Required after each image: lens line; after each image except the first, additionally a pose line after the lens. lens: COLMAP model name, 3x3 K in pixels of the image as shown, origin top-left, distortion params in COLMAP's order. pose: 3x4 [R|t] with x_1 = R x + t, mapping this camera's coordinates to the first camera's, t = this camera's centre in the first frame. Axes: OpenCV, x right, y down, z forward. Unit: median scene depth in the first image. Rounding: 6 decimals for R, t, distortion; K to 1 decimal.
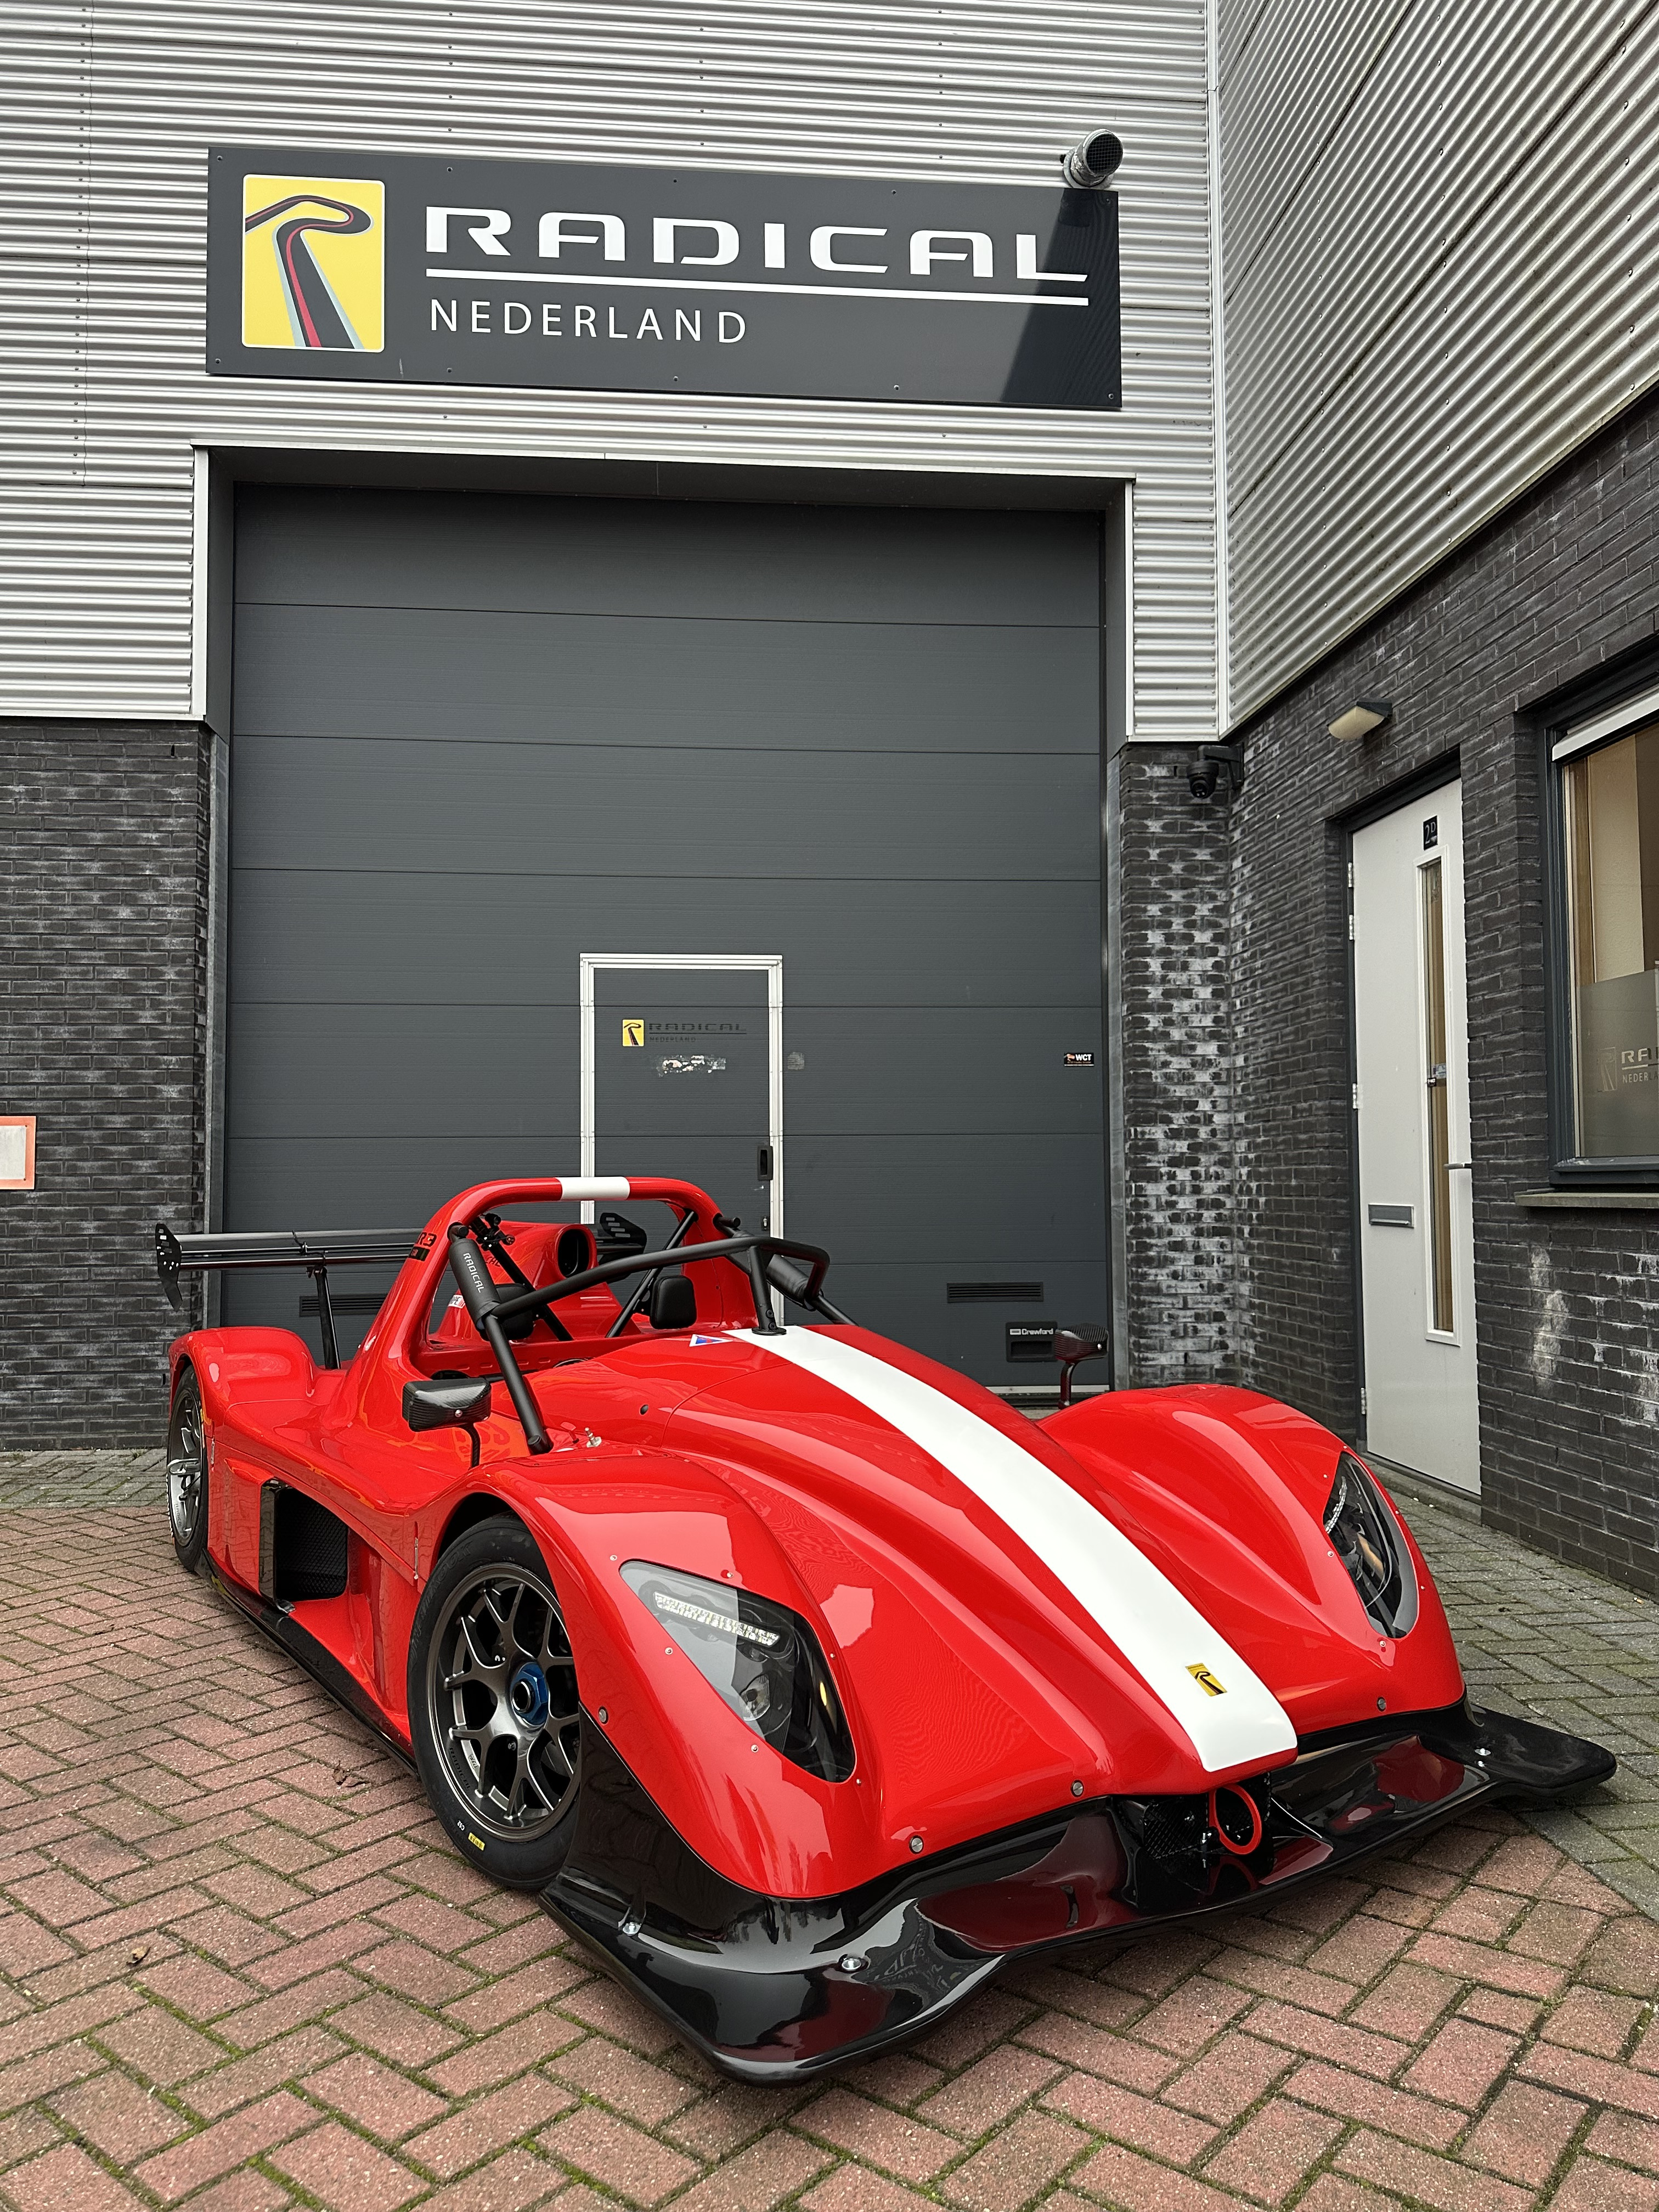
lens RADIAL K [[1583.0, 0, 828.9], [0, 1583.0, 1114.6], [0, 0, 1]] dist [0.008649, -0.006890]
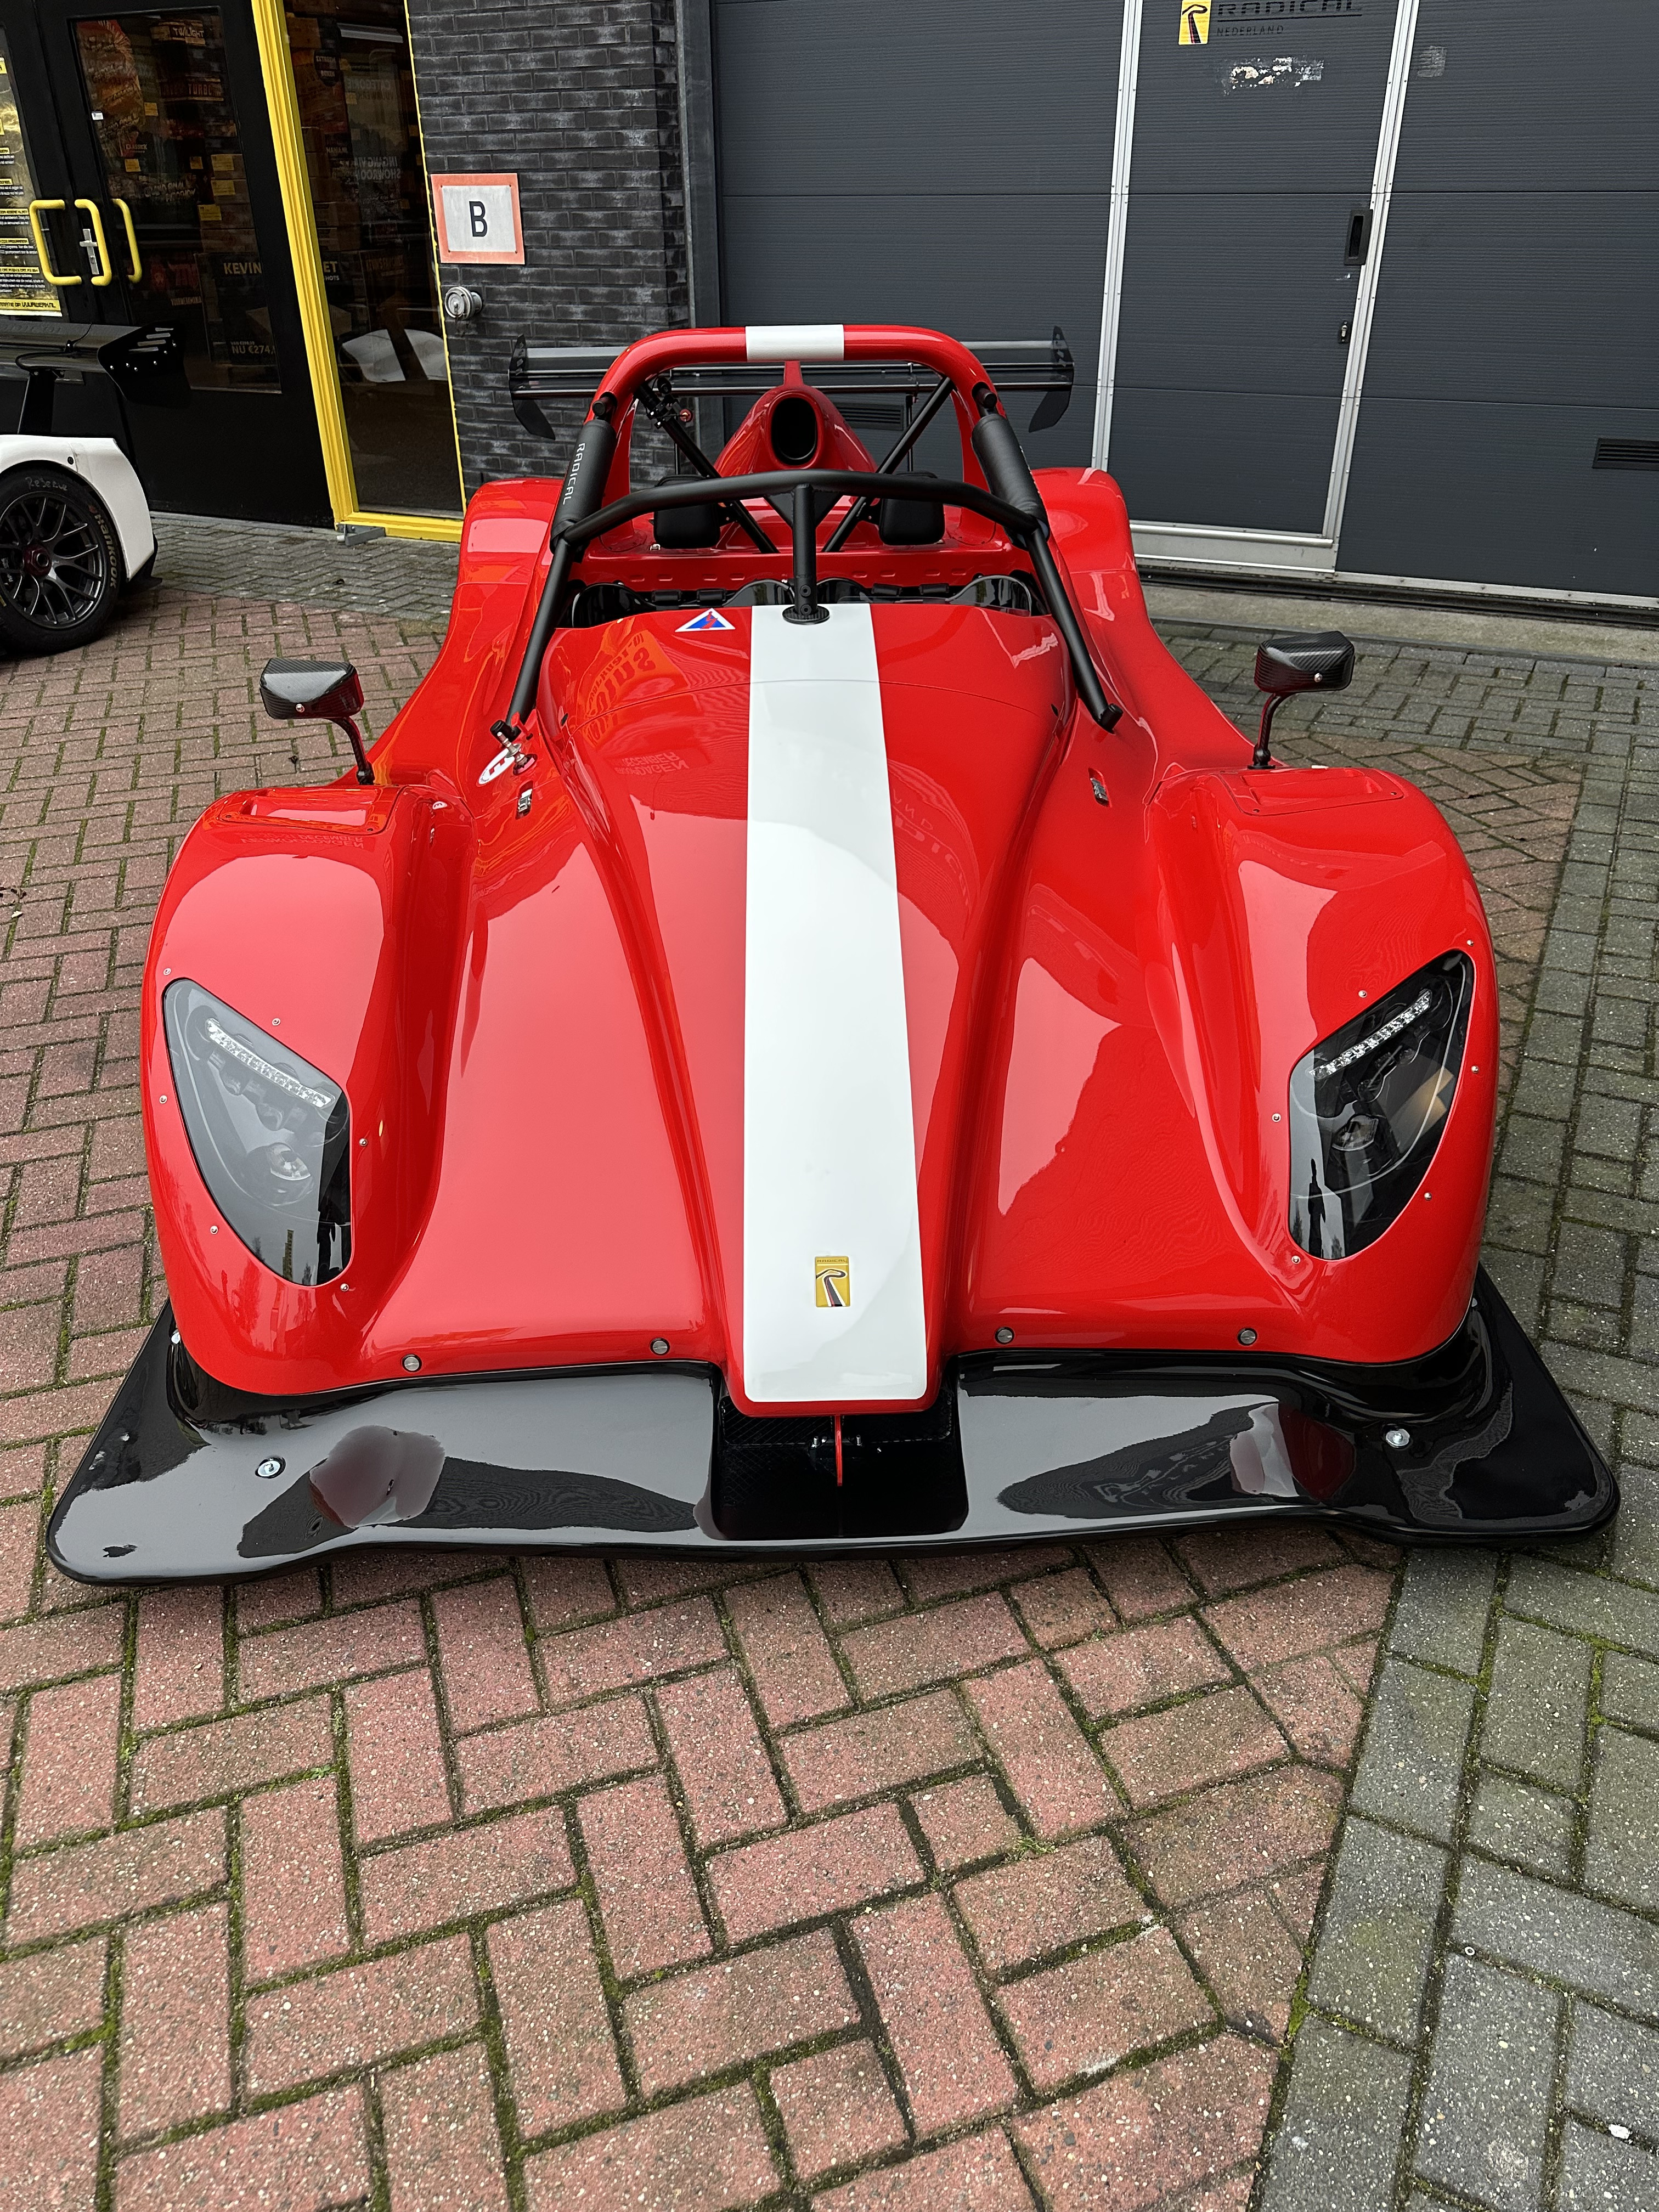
lens RADIAL K [[1584.5, 0, 817.8], [0, 1584.5, 1095.4], [0, 0, 1]] dist [0.026160, -0.022371]
pose [[0.848447, 0.261839, -0.459976, 0.319202], [0.032013, 0.842081, 0.538400, -0.063443], [0.528311, -0.471529, 0.706079, 0.309408]]
